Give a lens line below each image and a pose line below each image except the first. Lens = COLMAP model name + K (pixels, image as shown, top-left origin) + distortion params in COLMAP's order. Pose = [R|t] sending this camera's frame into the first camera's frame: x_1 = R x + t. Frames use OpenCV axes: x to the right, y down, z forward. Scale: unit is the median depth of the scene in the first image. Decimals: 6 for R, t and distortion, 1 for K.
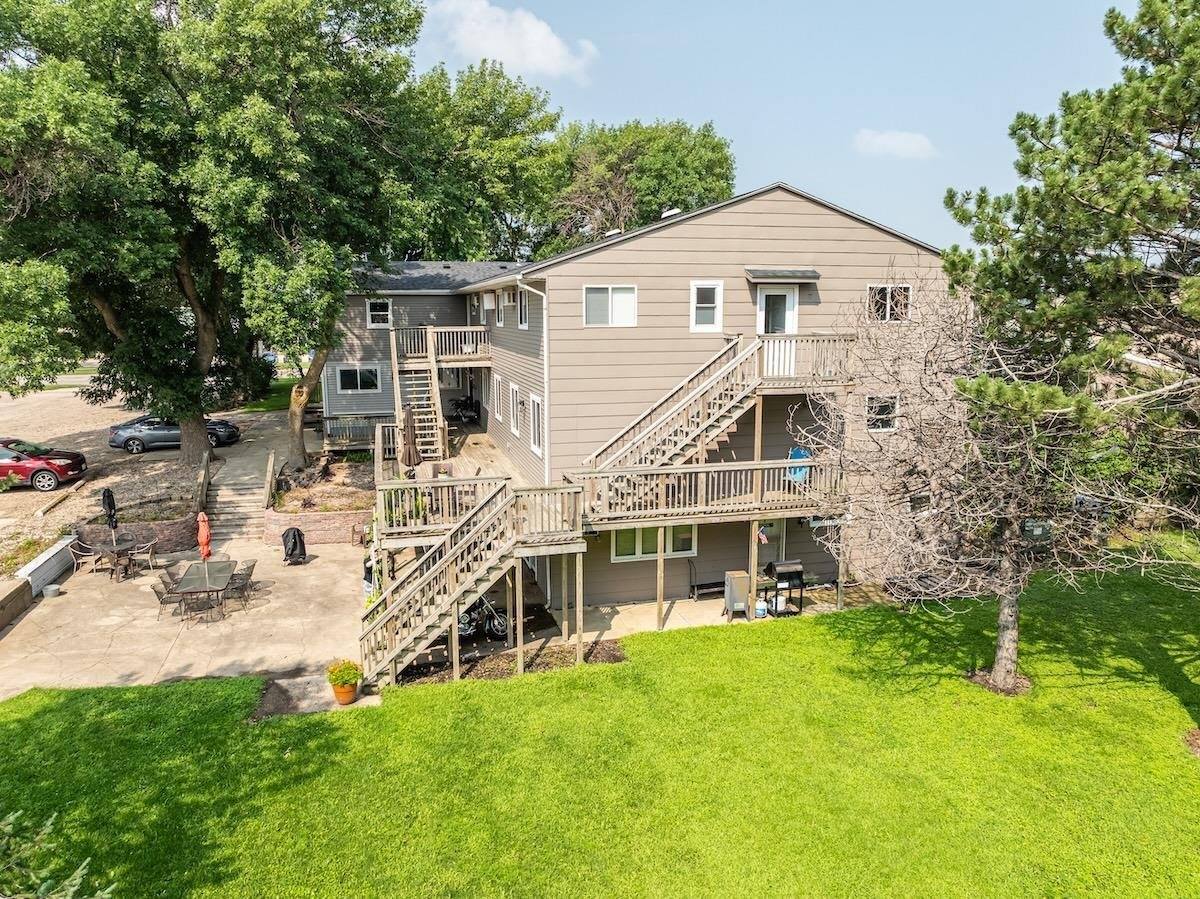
lens RADIAL K [[846.7, 0, 592.2], [0, 846.7, 449.1], [0, 0, 1]] dist [-0.042811, 0.037355]
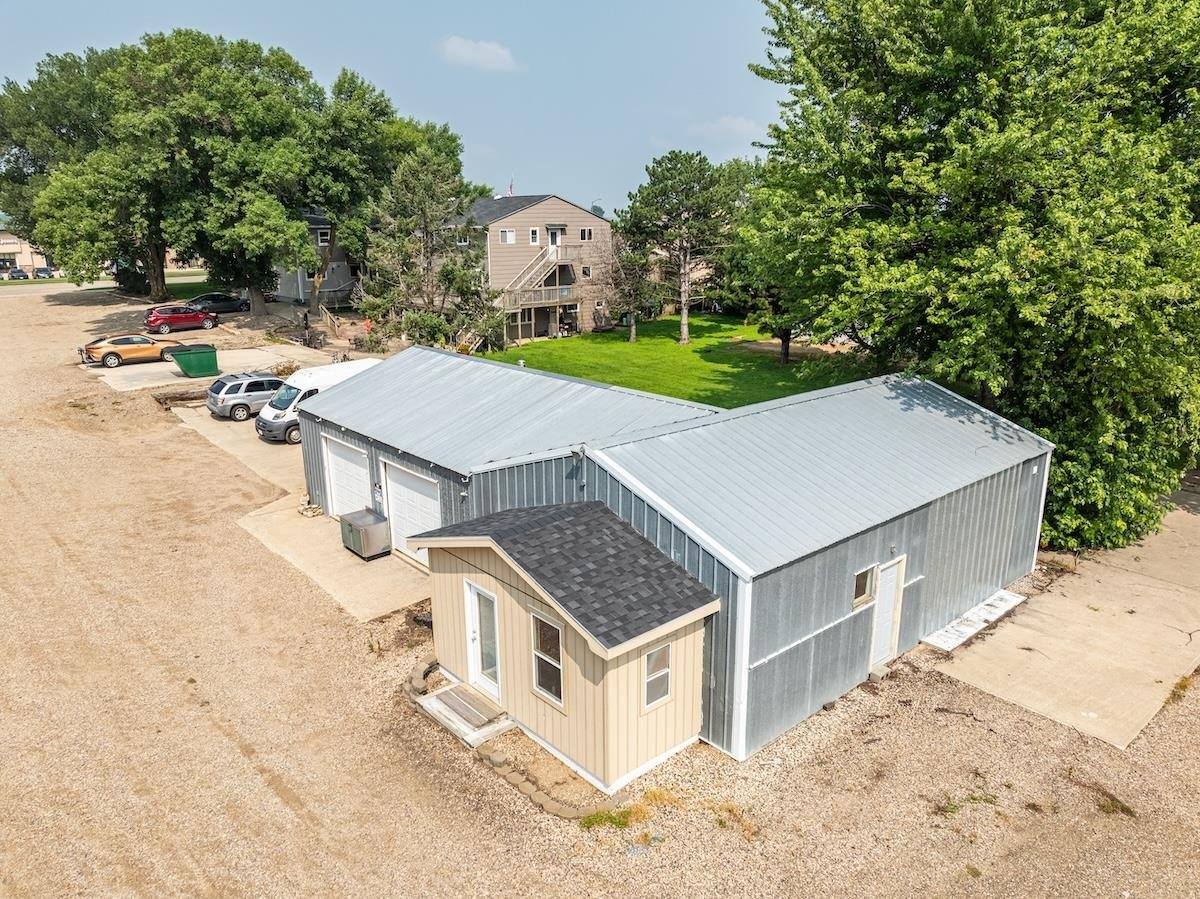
lens RADIAL K [[846.7, 0, 592.2], [0, 846.7, 449.1], [0, 0, 1]] dist [-0.042811, 0.037355]
pose [[0.888126, -0.118609, 0.444032, -1.126757], [0.073791, 0.990392, 0.116958, 0.248897], [-0.453638, -0.071107, 0.888345, -1.847867]]
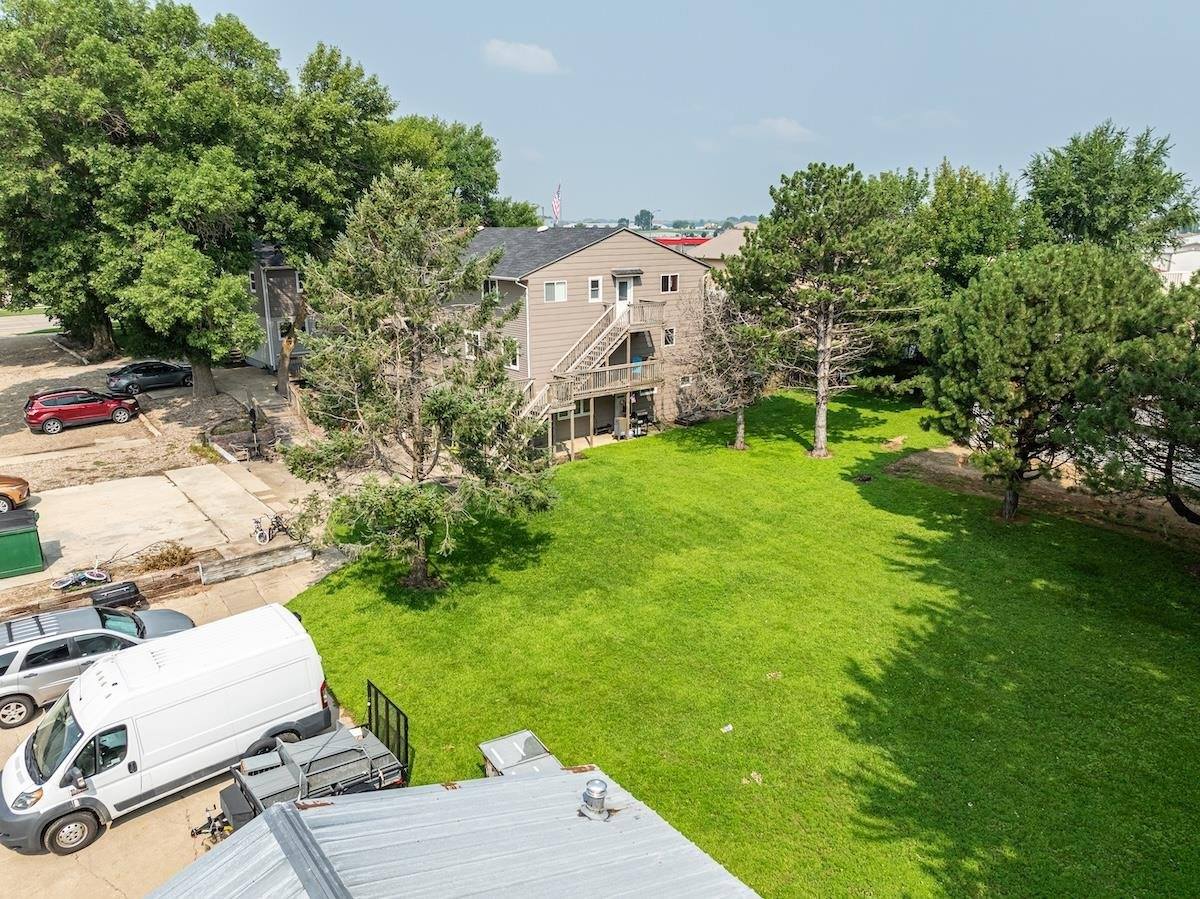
lens RADIAL K [[846.7, 0, 592.2], [0, 846.7, 449.1], [0, 0, 1]] dist [-0.042811, 0.037355]
pose [[0.911003, -0.105213, 0.398754, -0.736249], [0.065980, 0.991638, 0.110909, -0.014758], [-0.407088, -0.074729, 0.910327, -0.890230]]
